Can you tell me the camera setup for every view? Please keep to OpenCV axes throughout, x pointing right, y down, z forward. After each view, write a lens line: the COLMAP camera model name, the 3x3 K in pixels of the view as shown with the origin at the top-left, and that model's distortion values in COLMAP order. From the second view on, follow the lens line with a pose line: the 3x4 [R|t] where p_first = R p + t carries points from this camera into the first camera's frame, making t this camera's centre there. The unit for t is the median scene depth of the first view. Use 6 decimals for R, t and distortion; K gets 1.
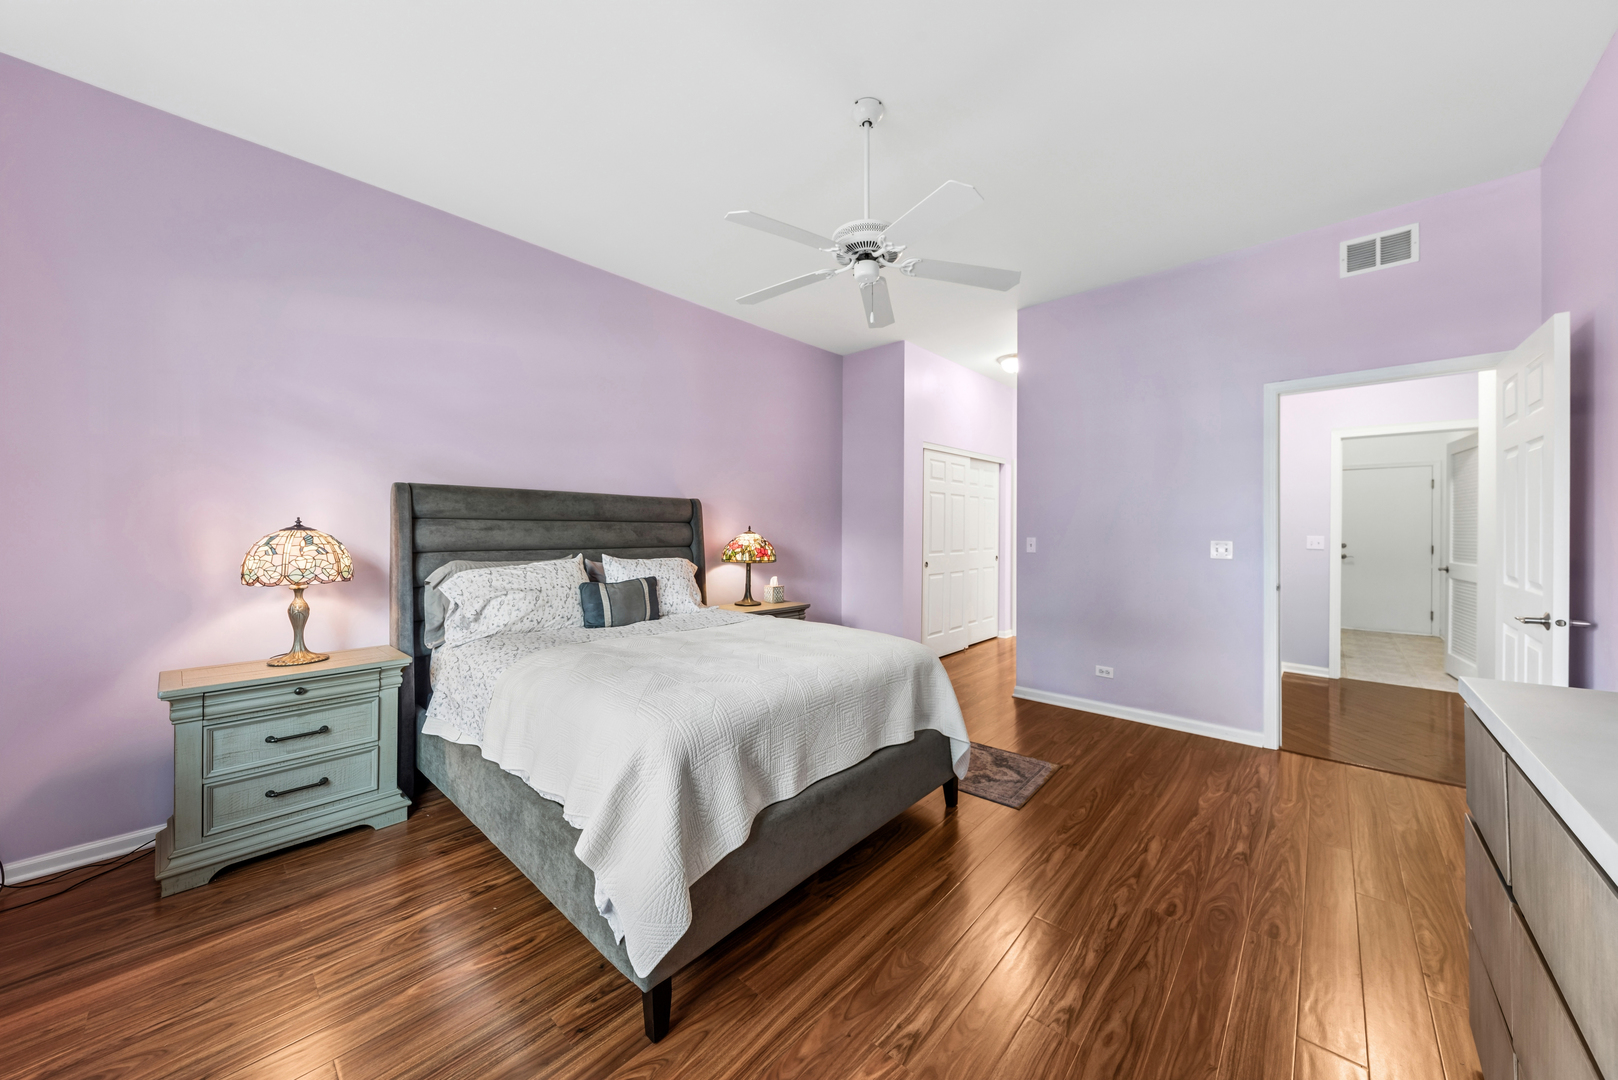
lens RADIAL K [[561.5, 0, 821.1], [0, 561.5, 534.9], [0, 0, 1]] dist [-0.001242, -0.000236]
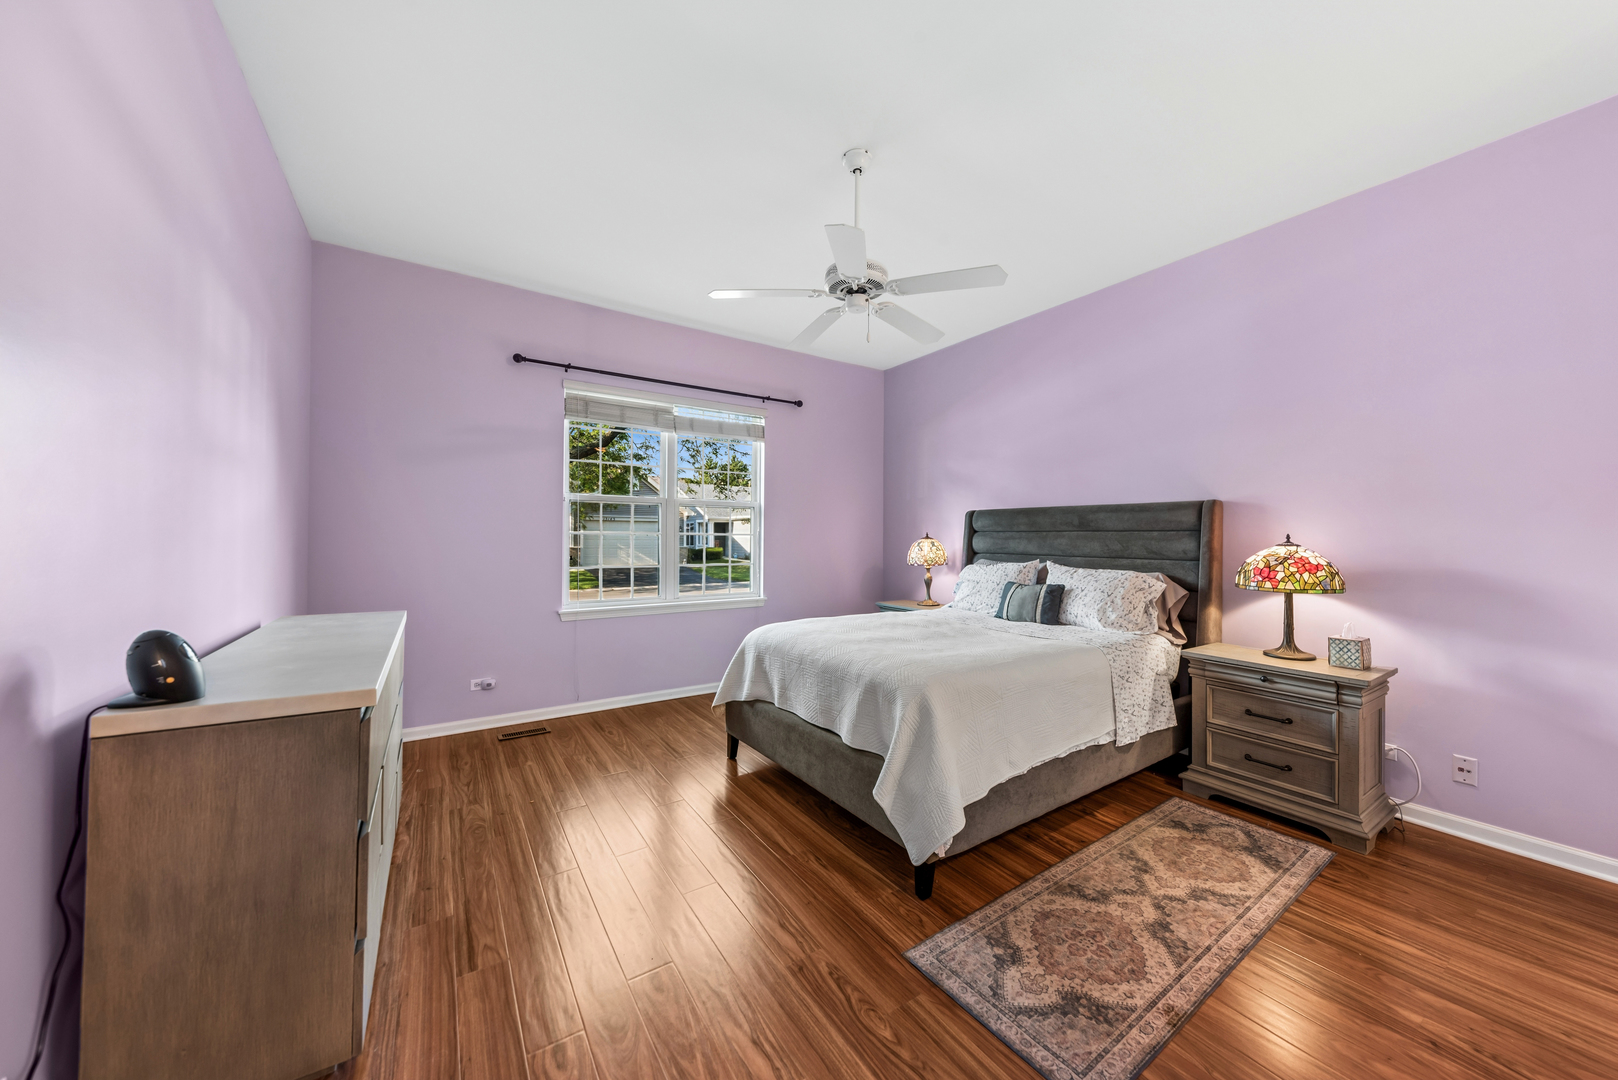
lens RADIAL K [[561.5, 0, 844.7], [0, 561.5, 527.9], [0, 0, 1]] dist [-0.001242, -0.000236]
pose [[-0.217657, -0.015995, -0.975894, 0.929239], [-0.011974, 0.999834, -0.013717, -0.014147], [0.975952, 0.008700, -0.217812, 0.962942]]
